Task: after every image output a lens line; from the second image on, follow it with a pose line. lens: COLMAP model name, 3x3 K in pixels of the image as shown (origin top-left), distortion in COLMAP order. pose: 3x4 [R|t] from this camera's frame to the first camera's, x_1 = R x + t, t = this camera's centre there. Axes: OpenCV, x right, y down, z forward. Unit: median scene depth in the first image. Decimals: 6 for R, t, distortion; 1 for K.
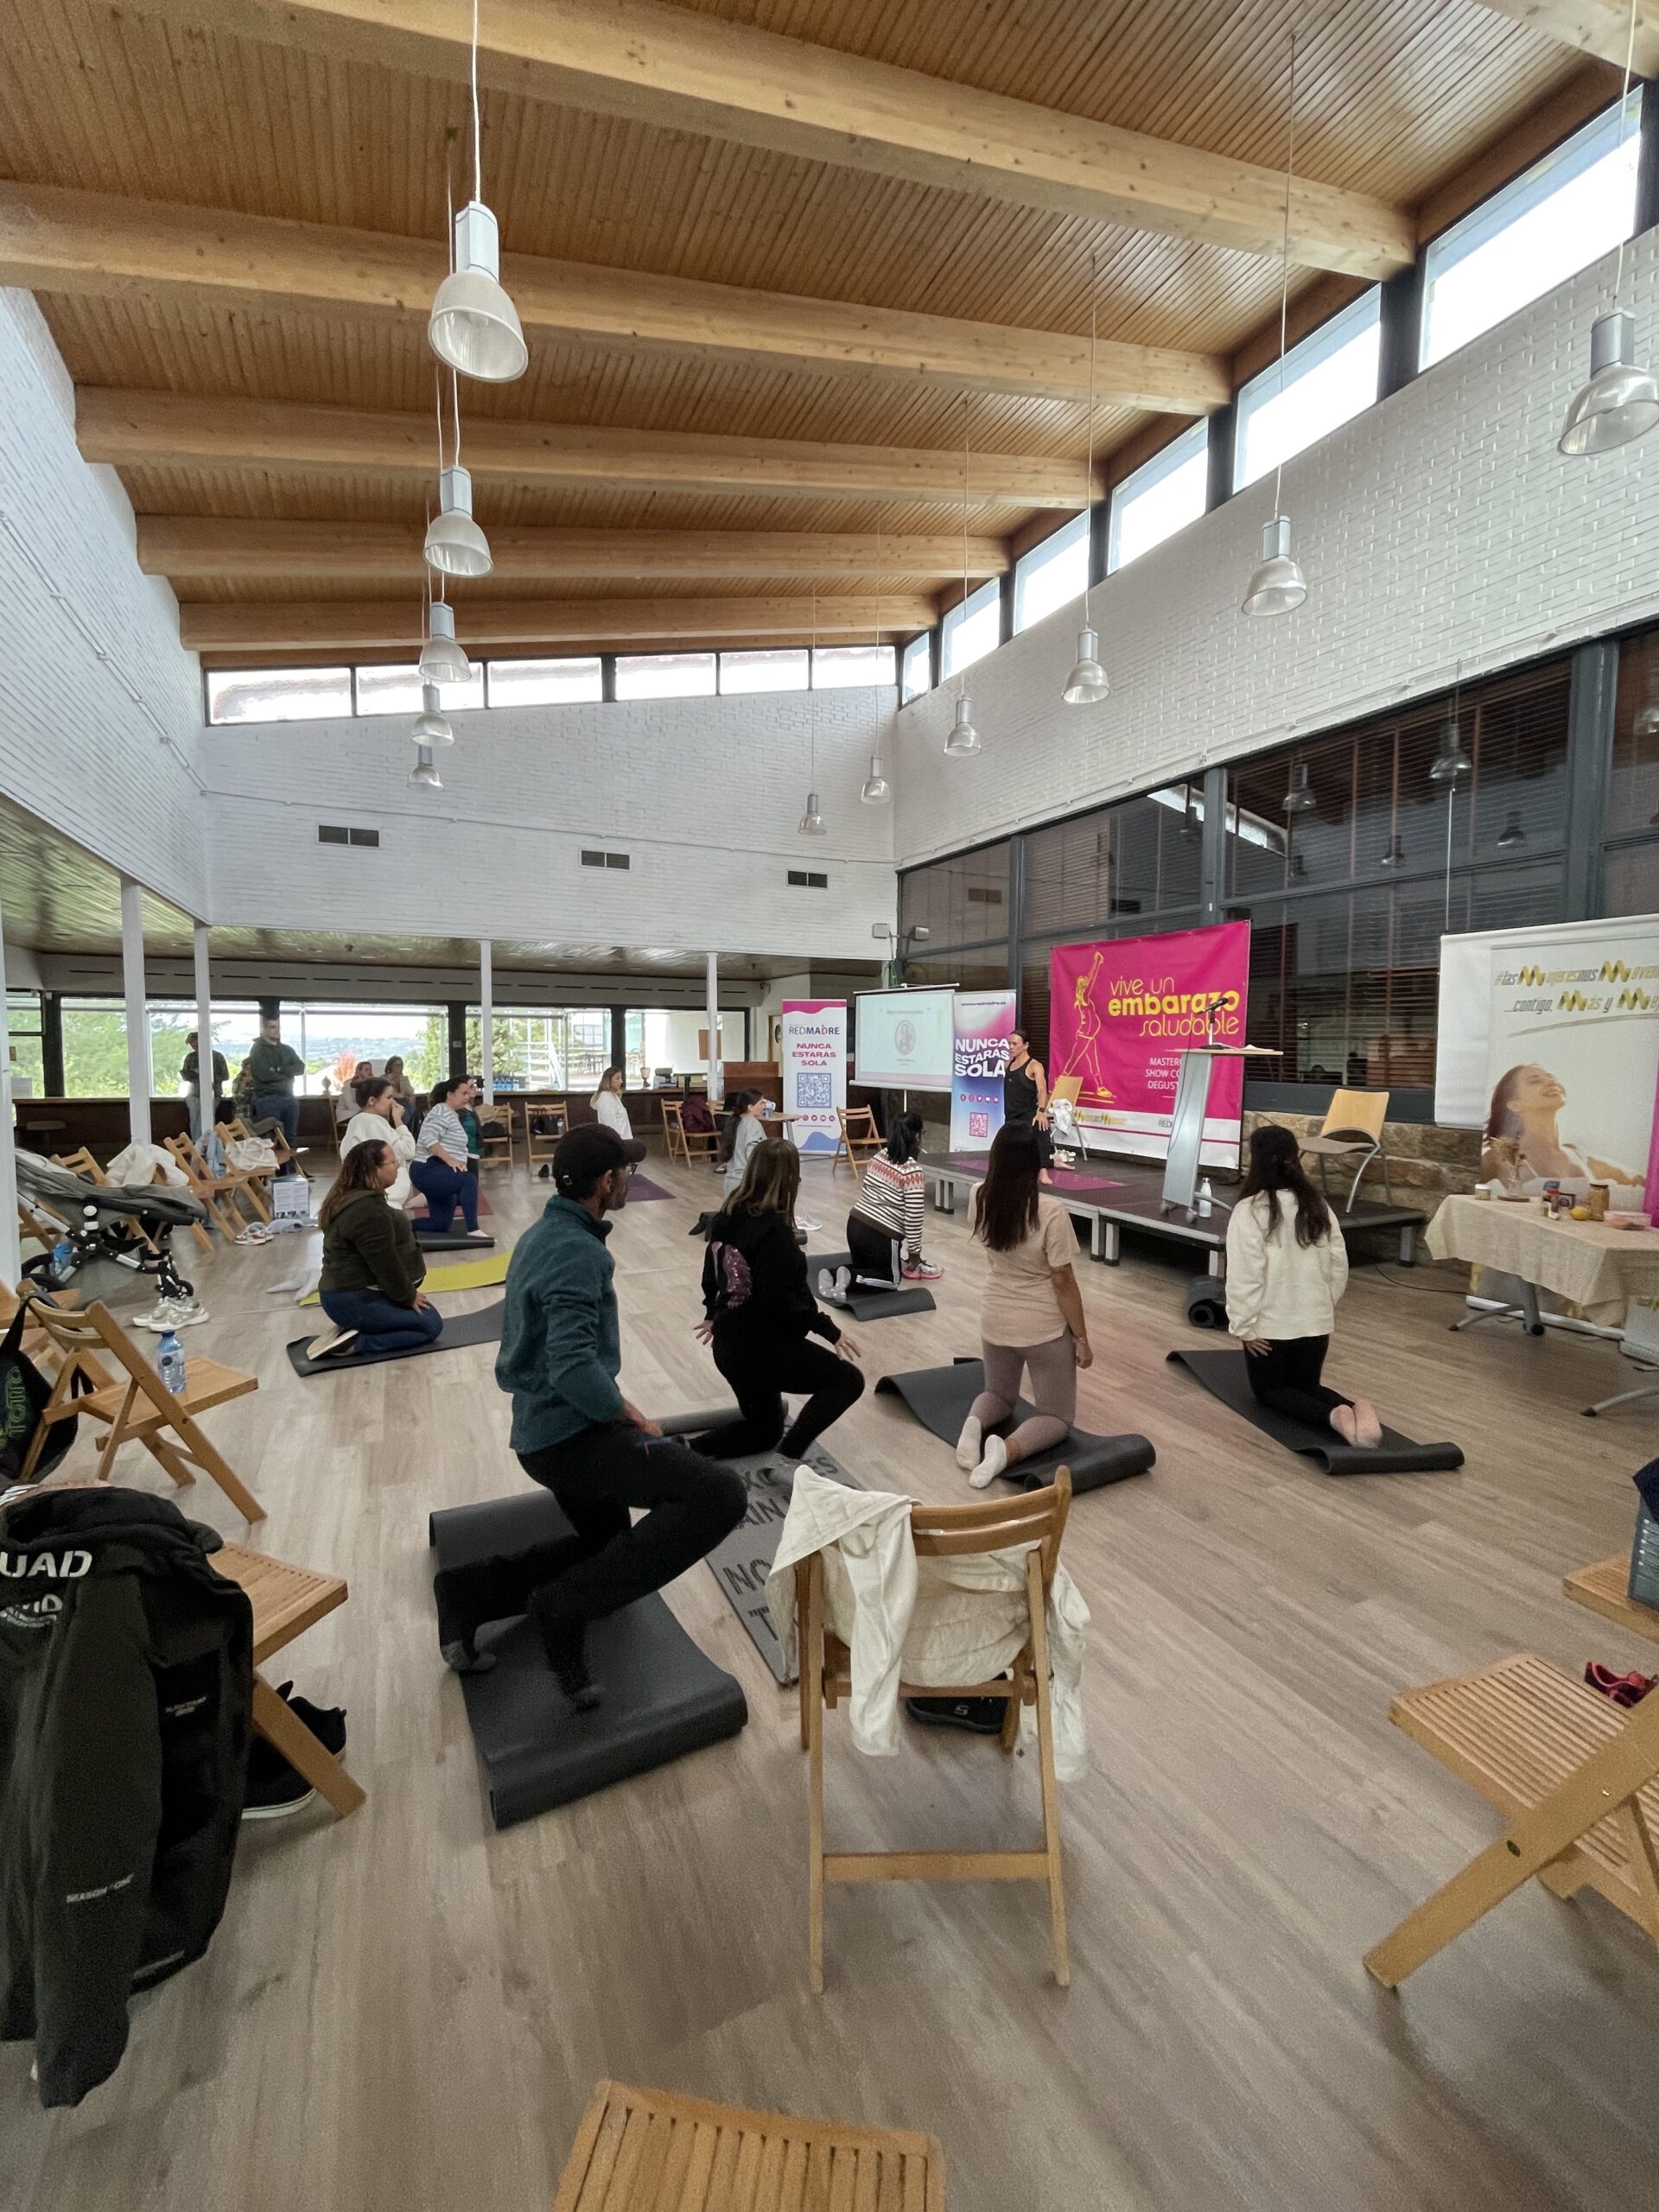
lens RADIAL K [[895.4, 0, 833.1], [0, 895.4, 1104.3], [0, 0, 1]] dist [0.000495, -0.000414]
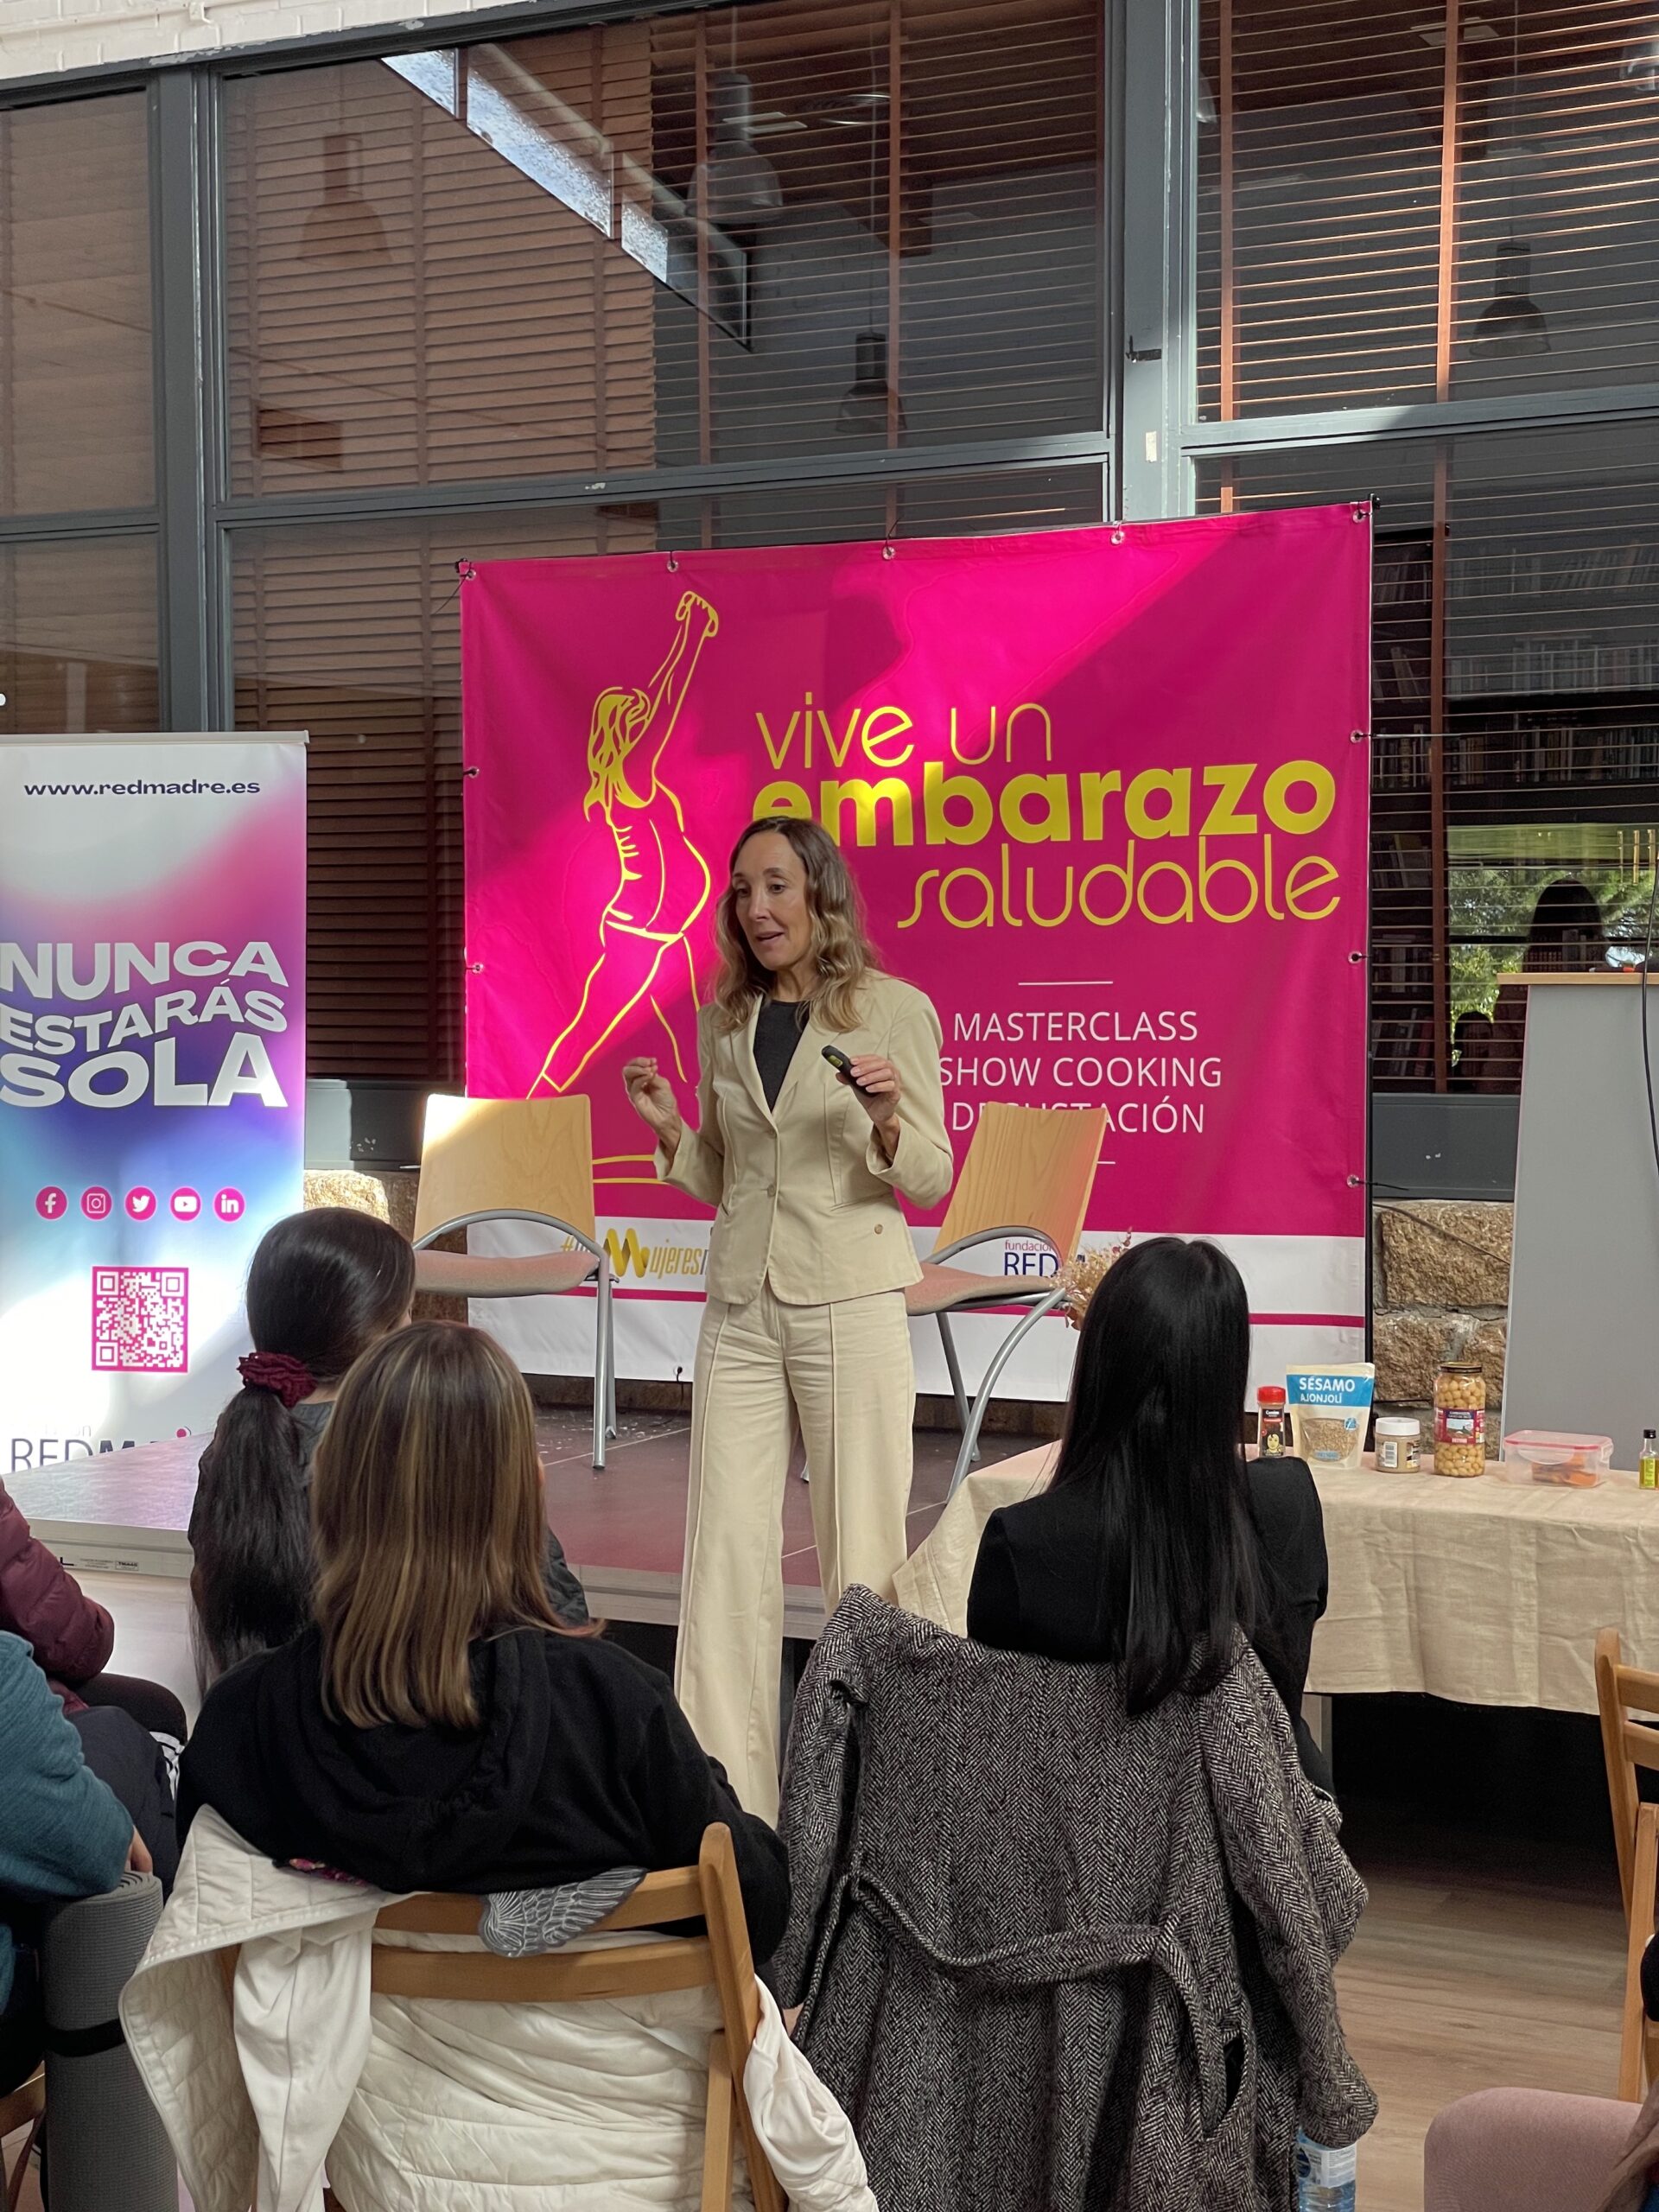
lens RADIAL K [[3282.3, 0, 801.7], [0, 3282.3, 1099.6], [0, 0, 1]] dist [0.109890, 0.000000]
pose [[0.799139, -0.029783, 0.600408, -0.227439], [0.047521, 0.998776, -0.013705, -0.014666], [-0.599265, 0.039484, 0.799576, 0.248927]]
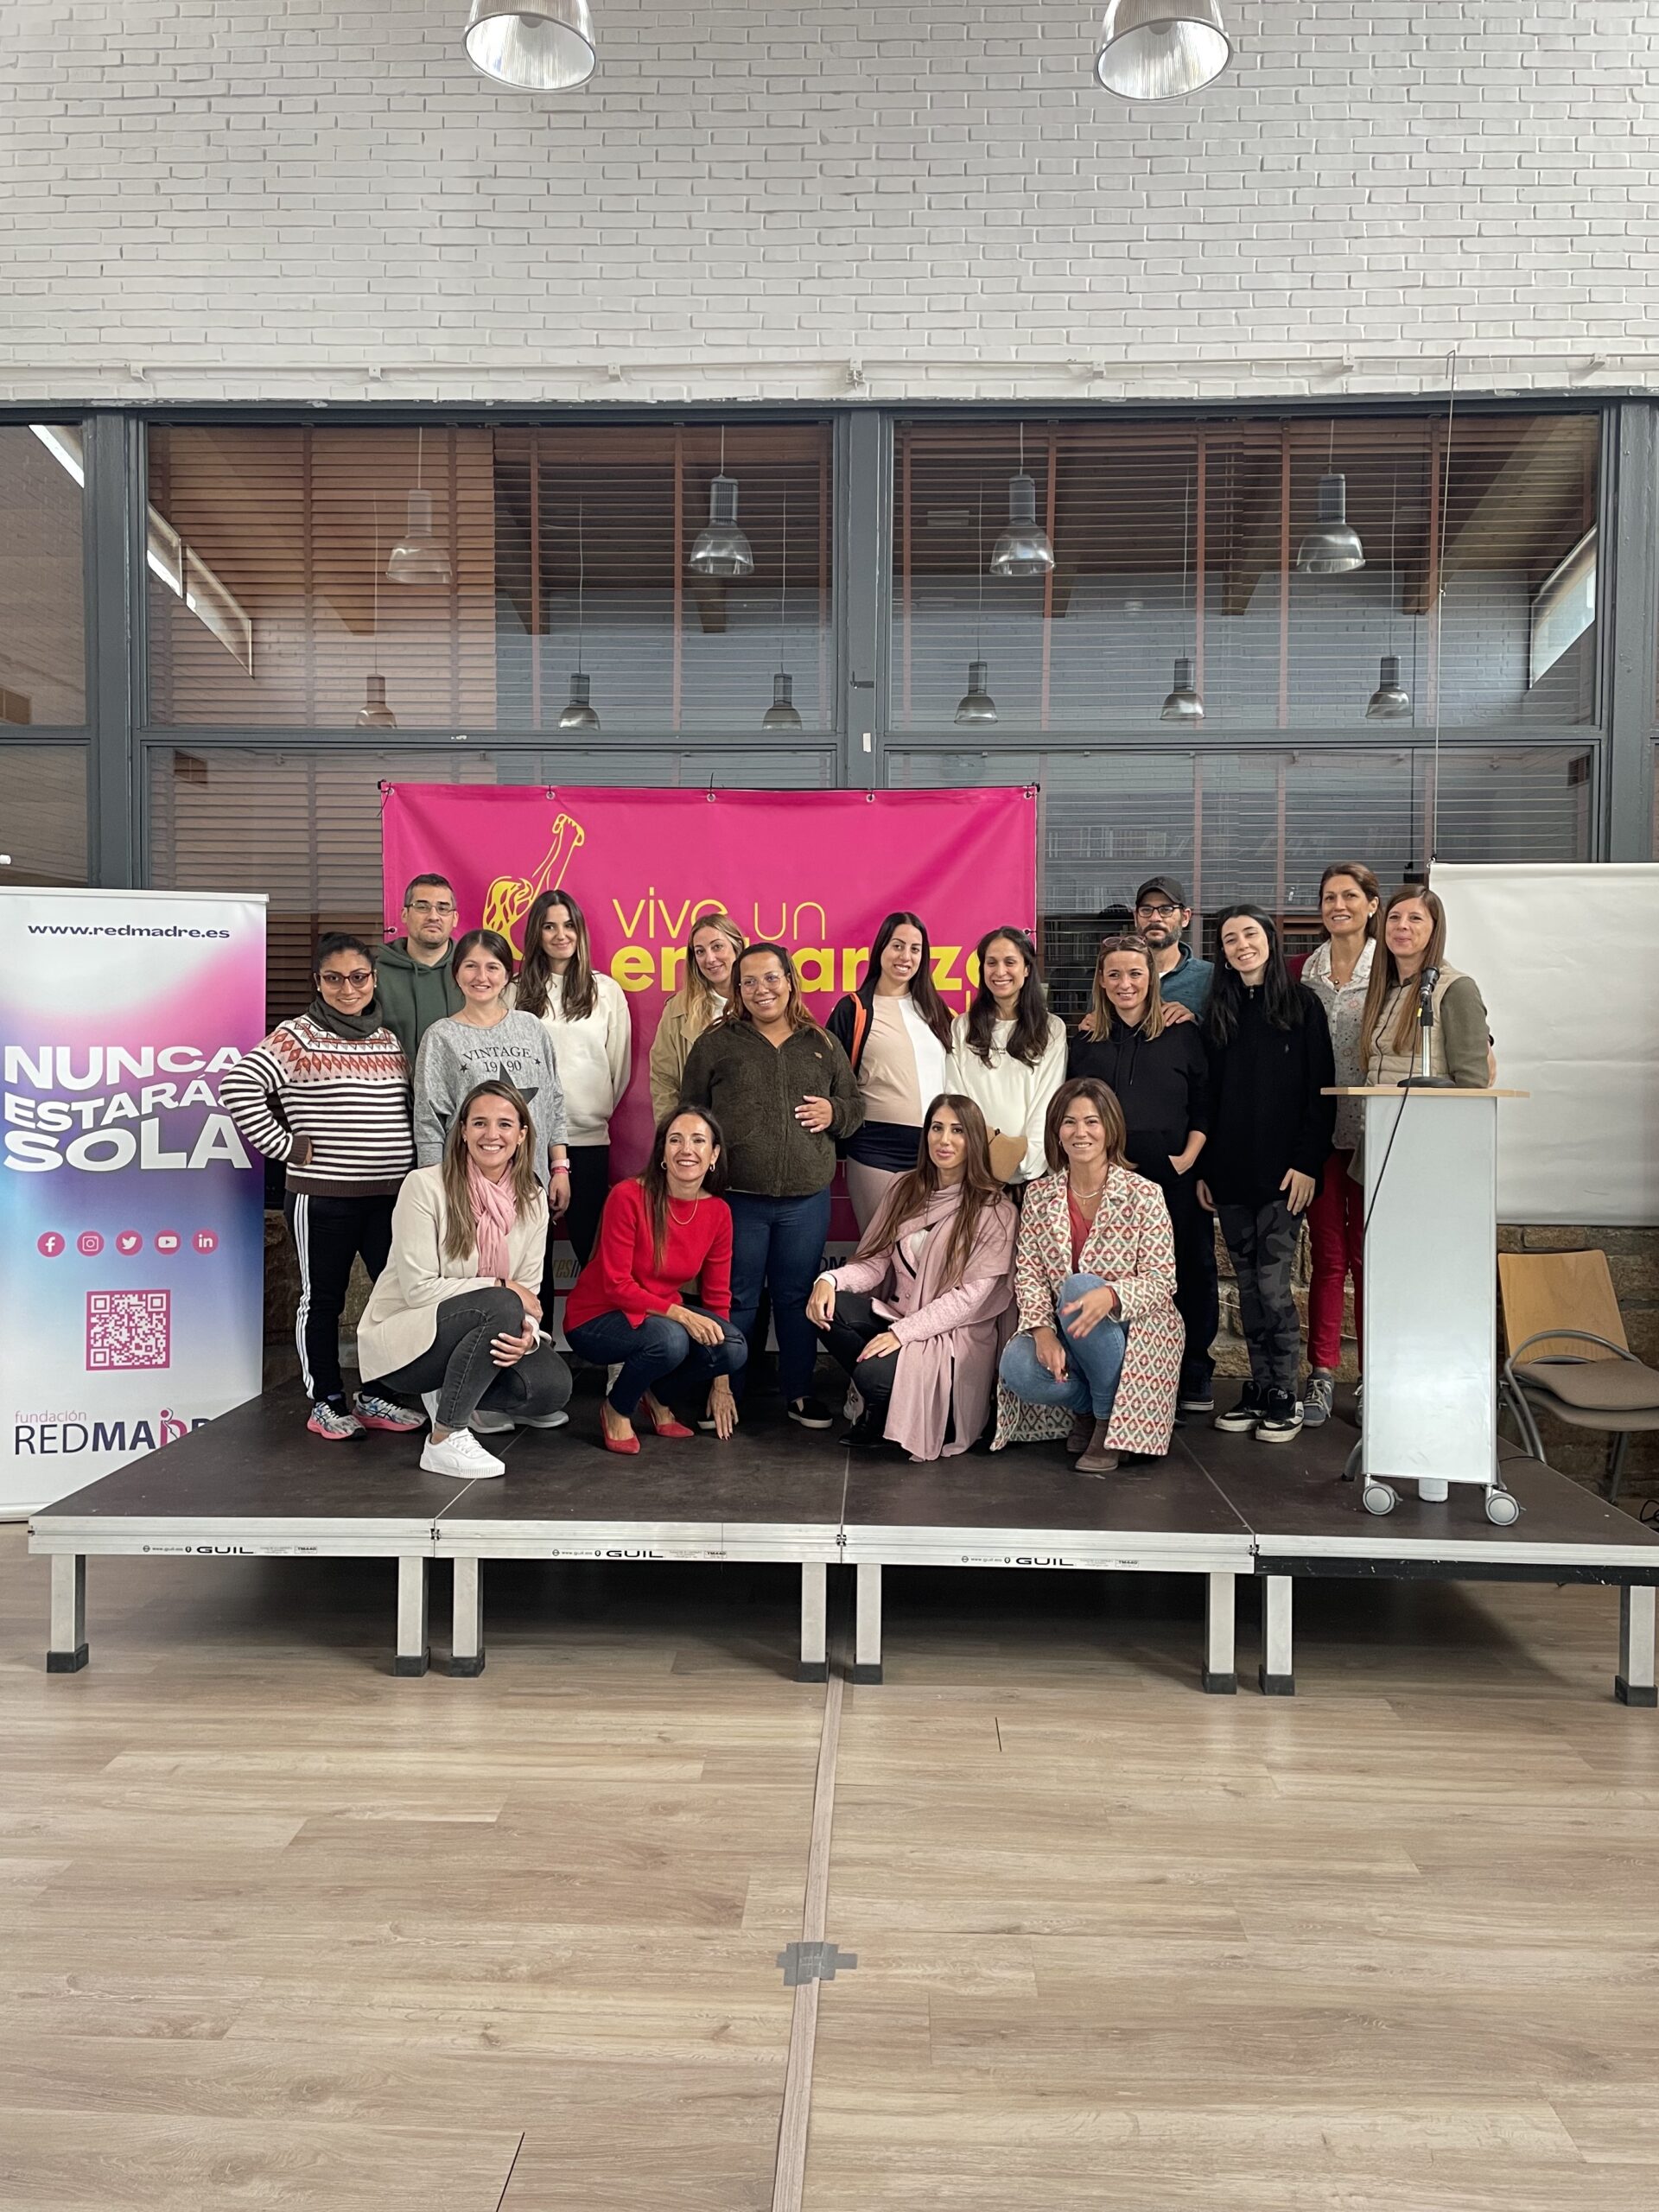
lens RADIAL K [[1660.1, 0, 835.9], [0, 1660.1, 1106.5], [0, 0, 1]] dist [0.088220, -0.108713]
pose [[0.472514, -0.026769, 0.880916, -0.248424], [0.055277, 0.998471, 0.000691, -0.043840], [-0.879588, 0.048368, 0.473271, 0.570498]]
